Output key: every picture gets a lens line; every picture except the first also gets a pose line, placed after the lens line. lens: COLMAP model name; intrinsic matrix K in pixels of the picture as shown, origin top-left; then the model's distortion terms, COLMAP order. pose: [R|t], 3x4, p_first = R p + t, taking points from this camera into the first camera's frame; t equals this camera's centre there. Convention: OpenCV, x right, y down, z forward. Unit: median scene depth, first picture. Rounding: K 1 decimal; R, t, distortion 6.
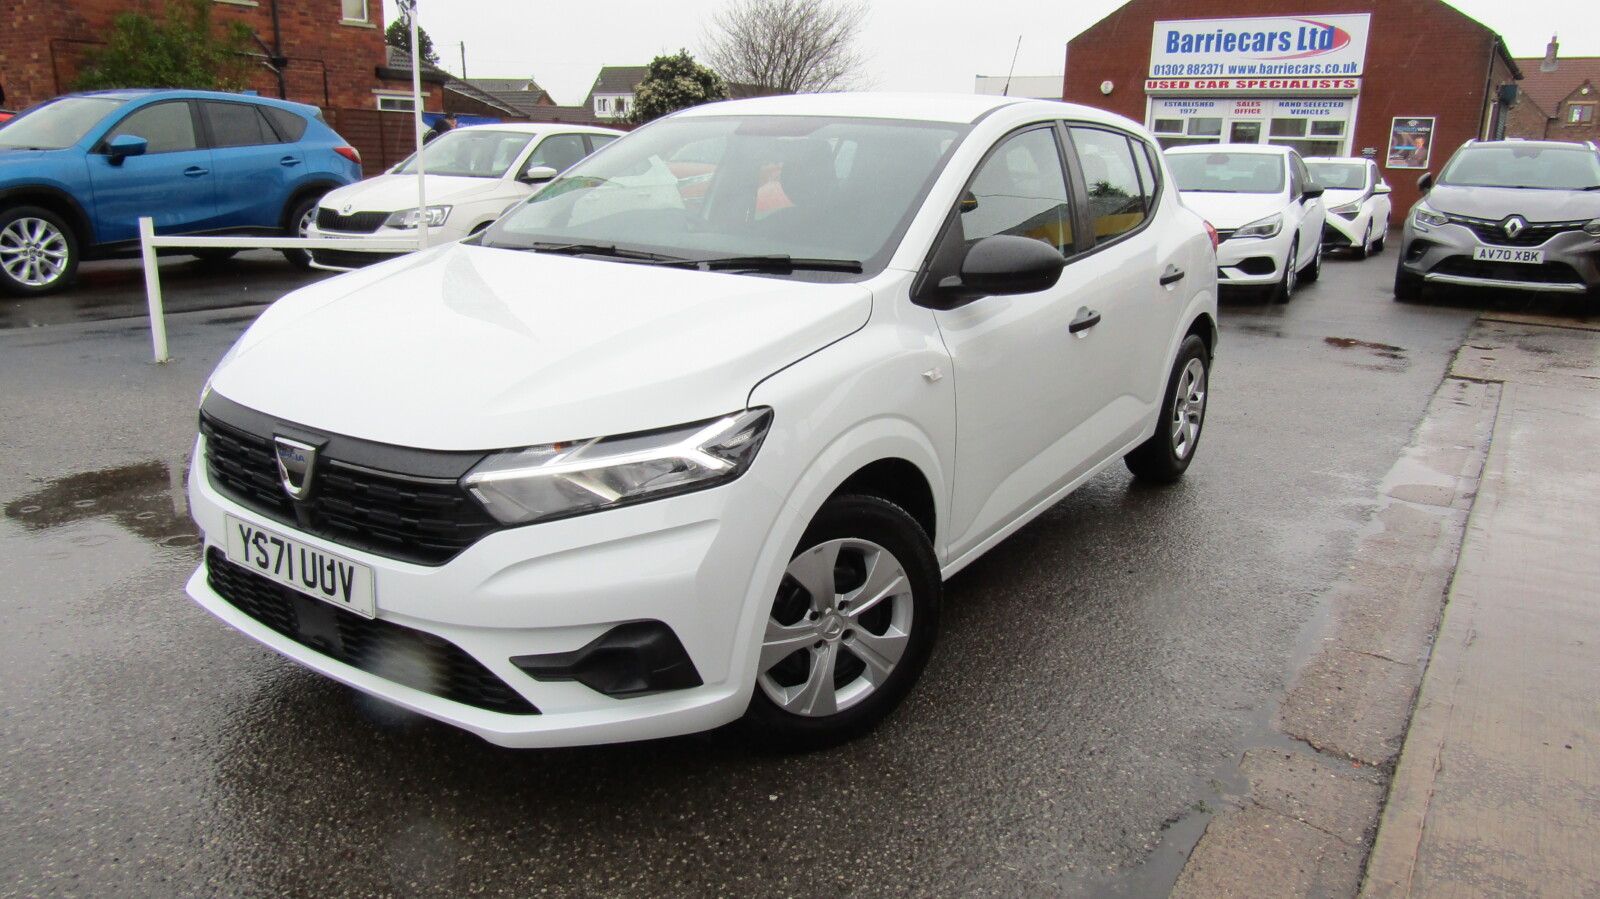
lens RADIAL K [[1147.9, 0, 800.0], [0, 1147.9, 449.5], [0, 0, 1]] dist [-0.003329, 0.004664]
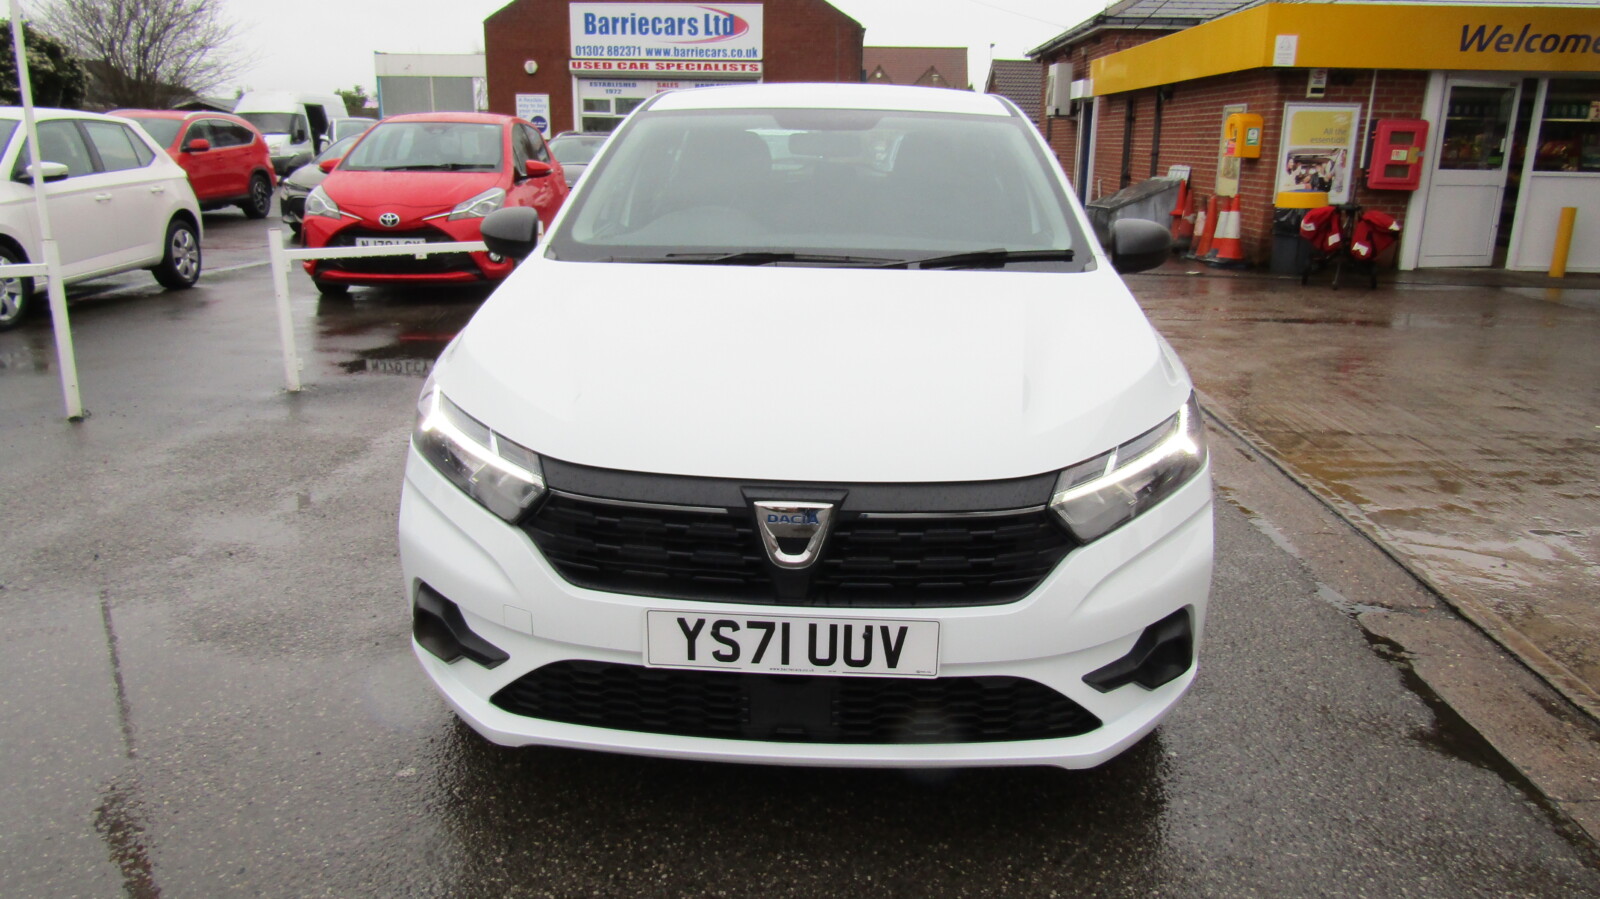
lens RADIAL K [[1147.9, 0, 800.0], [0, 1147.9, 449.5], [0, 0, 1]] dist [-0.003329, 0.004664]
pose [[0.847755, -0.154359, 0.507430, -0.099361], [0.145128, 0.987712, 0.057997, -0.010882], [-0.510147, 0.024475, 0.859739, 0.030301]]
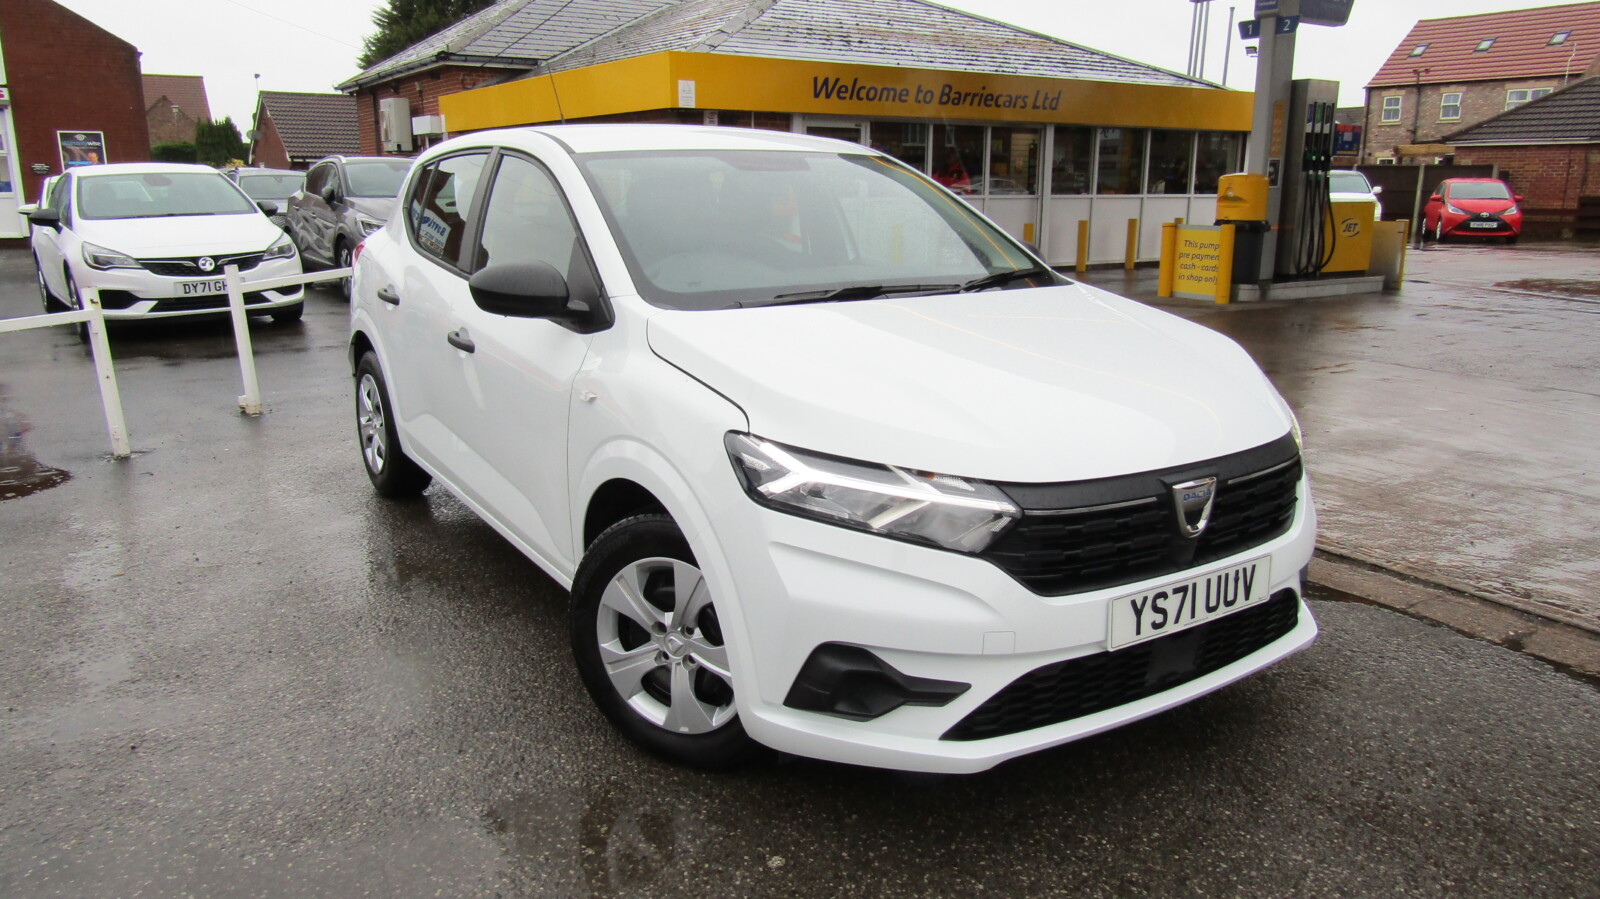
lens RADIAL K [[1145.6, 0, 797.5], [0, 1145.6, 443.4], [0, 0, 1]] dist [-0.000337, 0.000465]
pose [[0.369183, -0.239238, 0.898036, -0.170555], [0.250224, 0.956203, 0.151866, -0.032575], [-0.895037, 0.168643, 0.412877, 0.102386]]
